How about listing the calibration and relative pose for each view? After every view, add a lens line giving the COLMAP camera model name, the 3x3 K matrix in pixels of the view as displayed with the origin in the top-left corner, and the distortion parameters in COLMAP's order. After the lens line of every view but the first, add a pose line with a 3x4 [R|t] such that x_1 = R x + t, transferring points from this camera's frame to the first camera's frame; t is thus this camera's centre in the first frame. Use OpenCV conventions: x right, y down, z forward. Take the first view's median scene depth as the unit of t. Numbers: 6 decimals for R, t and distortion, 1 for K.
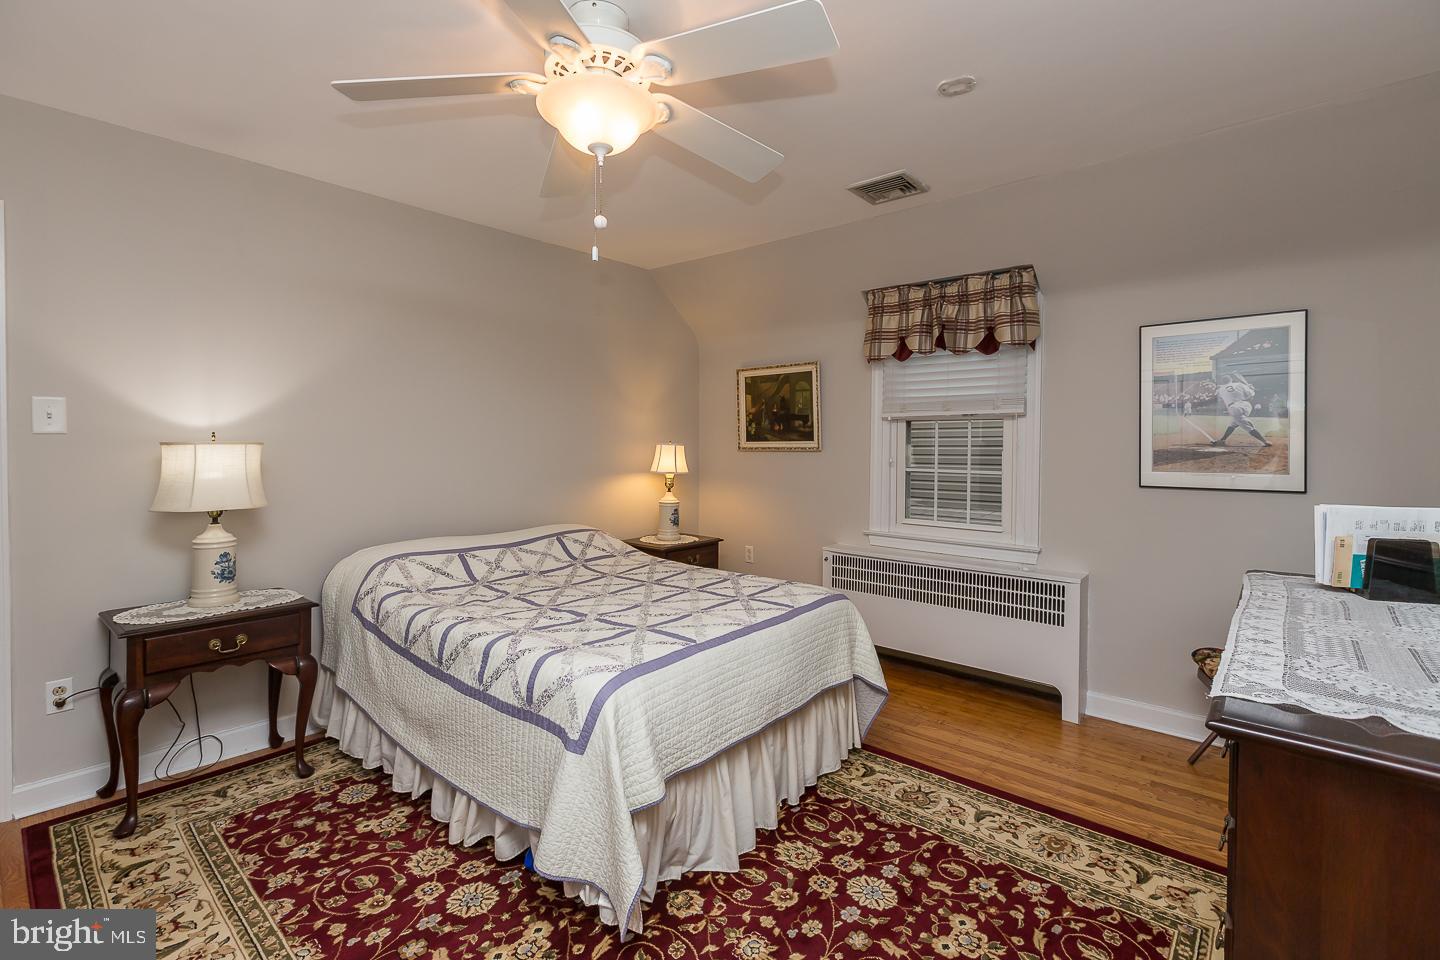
lens RADIAL K [[657.0, 0, 696.6], [0, 657.0, 452.5], [0, 0, 1]] dist [0.001322, -0.001709]
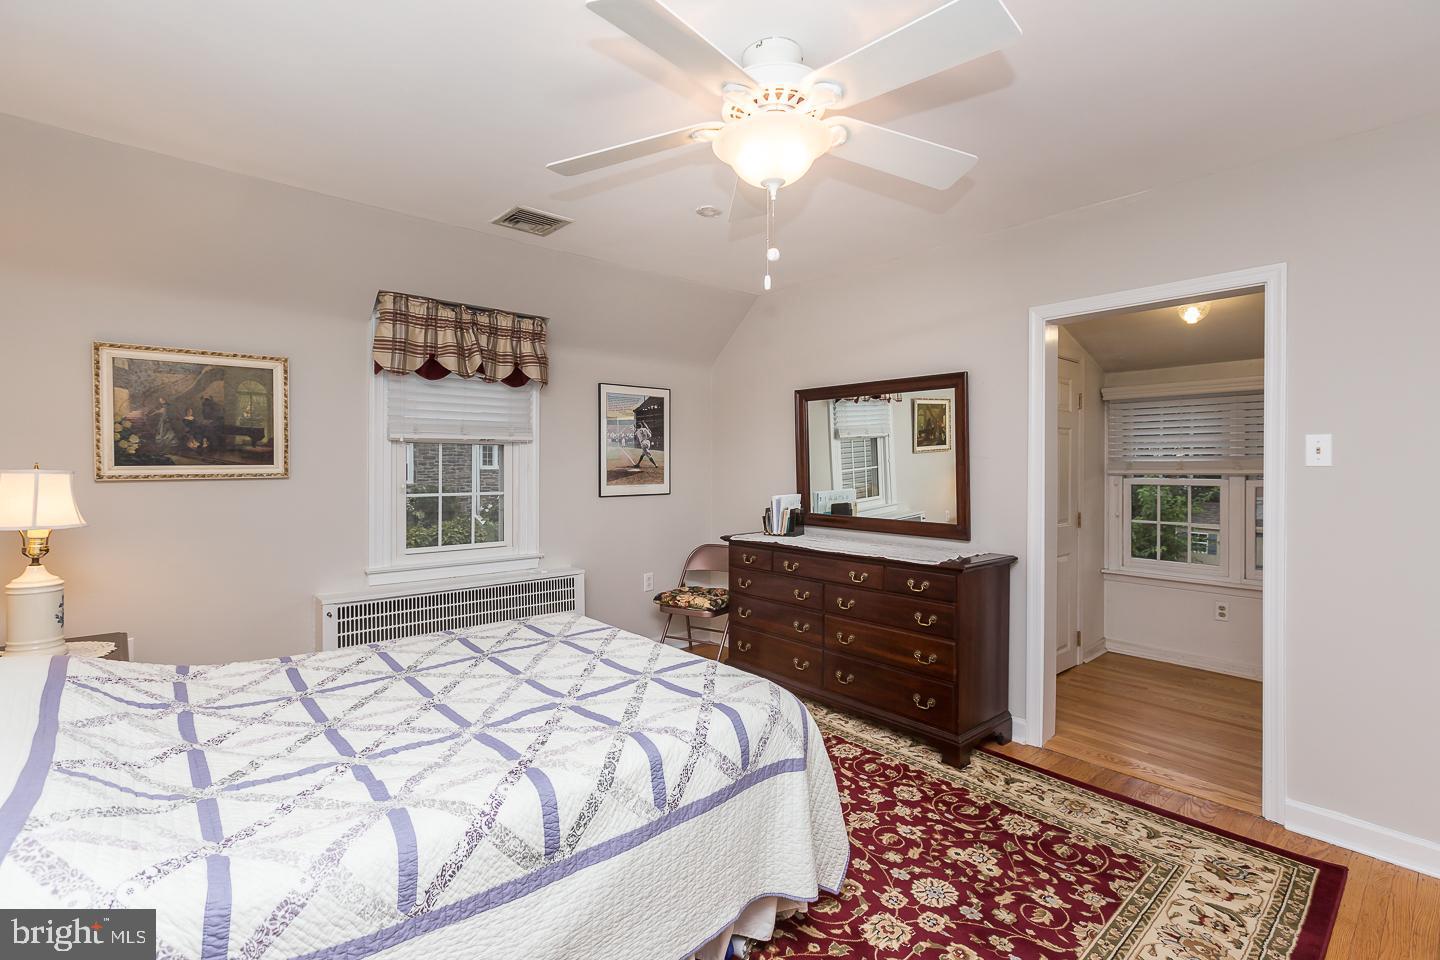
lens RADIAL K [[657.0, 0, 716.4], [0, 657.0, 468.2], [0, 0, 1]] dist [0.001322, -0.001709]
pose [[0.115046, -0.009909, 0.993311, -0.629735], [0.014072, 0.999866, 0.008345, -0.015892], [-0.993261, 0.013018, 0.115170, 0.535146]]
